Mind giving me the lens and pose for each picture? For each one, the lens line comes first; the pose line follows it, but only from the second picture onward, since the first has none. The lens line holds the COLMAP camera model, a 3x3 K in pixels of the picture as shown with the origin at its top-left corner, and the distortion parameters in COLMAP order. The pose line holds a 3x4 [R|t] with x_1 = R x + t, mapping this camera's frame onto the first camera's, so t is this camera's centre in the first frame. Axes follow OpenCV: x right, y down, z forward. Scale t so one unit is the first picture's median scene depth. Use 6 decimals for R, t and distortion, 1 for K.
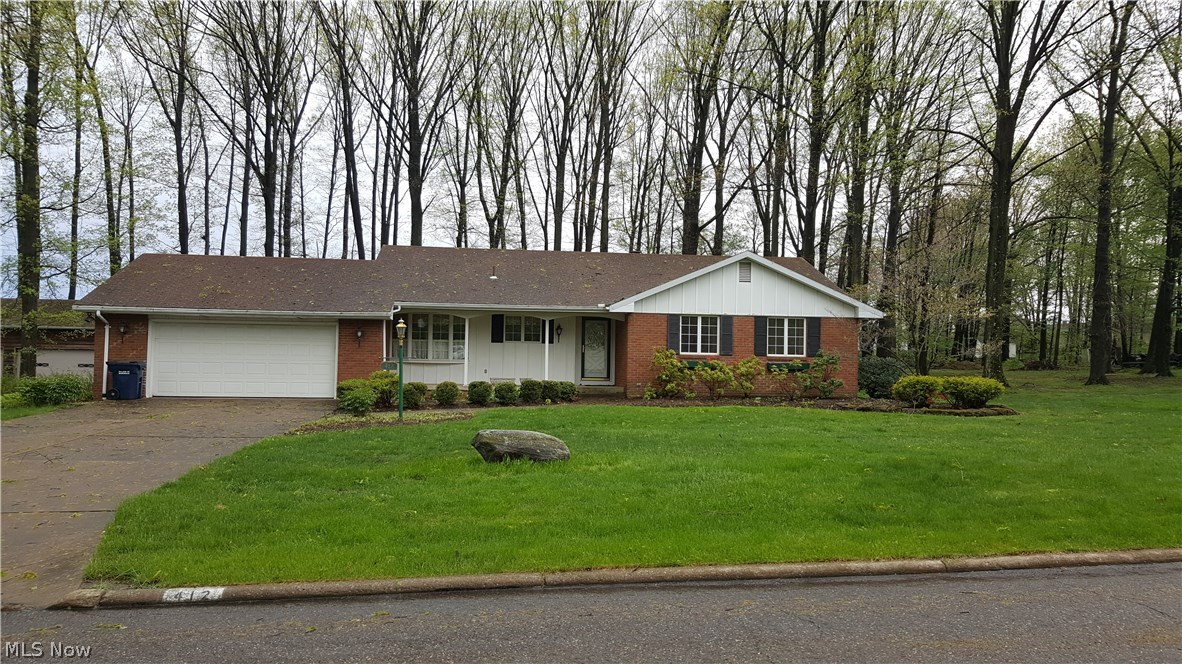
lens RADIAL K [[904.5, 0, 588.8], [0, 904.5, 342.9], [0, 0, 1]] dist [0.099567, -0.095573]
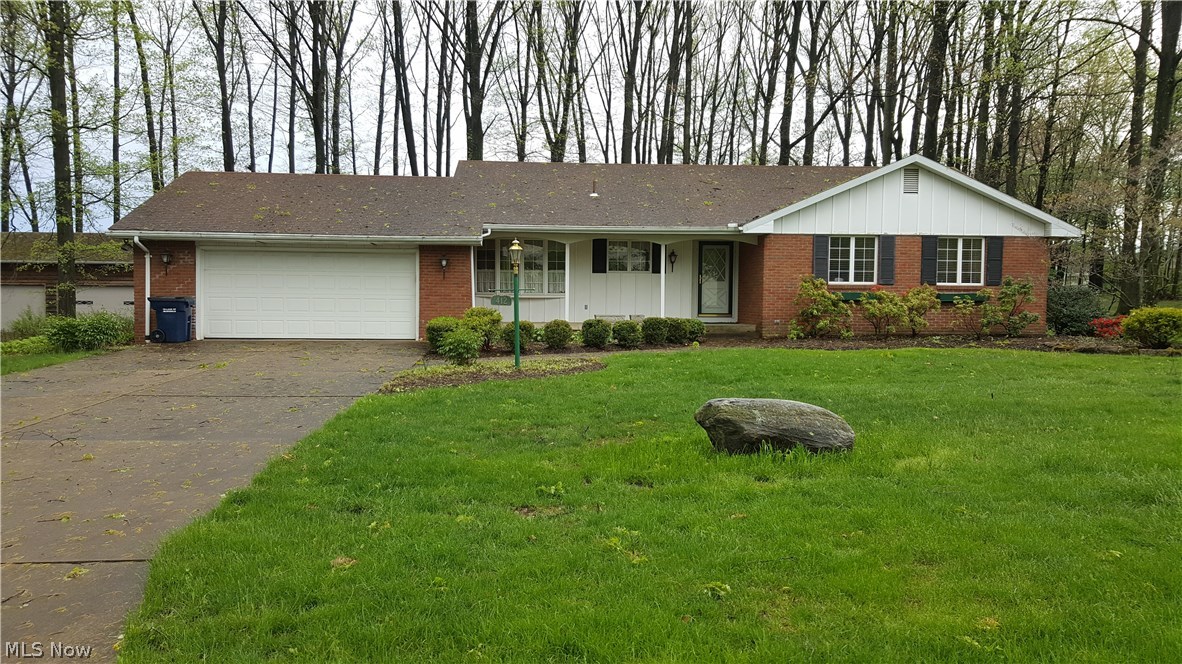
lens RADIAL K [[904.5, 0, 587.8], [0, 904.5, 335.5], [0, 0, 1]] dist [0.099567, -0.095573]
pose [[0.998977, -0.005870, -0.044843, -0.079719], [0.008688, 0.997981, 0.062913, 0.005263], [0.044383, -0.063238, 0.997011, 0.166597]]
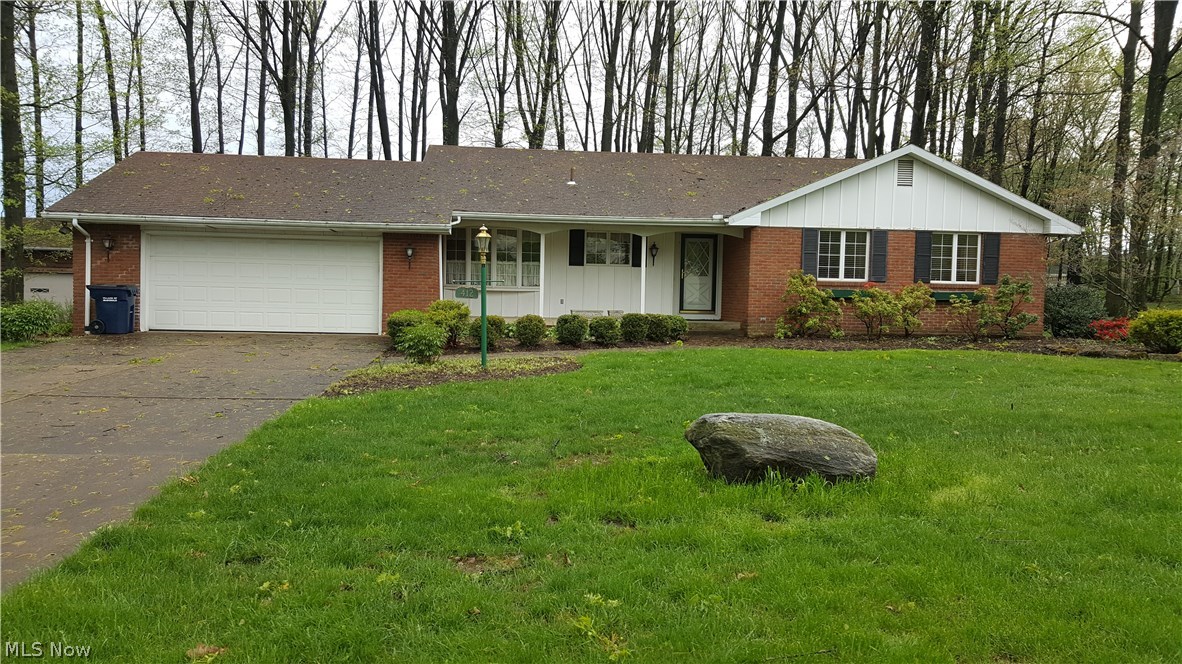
lens RADIAL K [[904.5, 0, 584.5], [0, 904.5, 327.9], [0, 0, 1]] dist [0.099567, -0.095573]
pose [[0.999704, 0.006024, -0.023566, -0.079975], [-0.004588, 0.998157, 0.060515, 0.006934], [0.023887, -0.060389, 0.997889, 0.214861]]
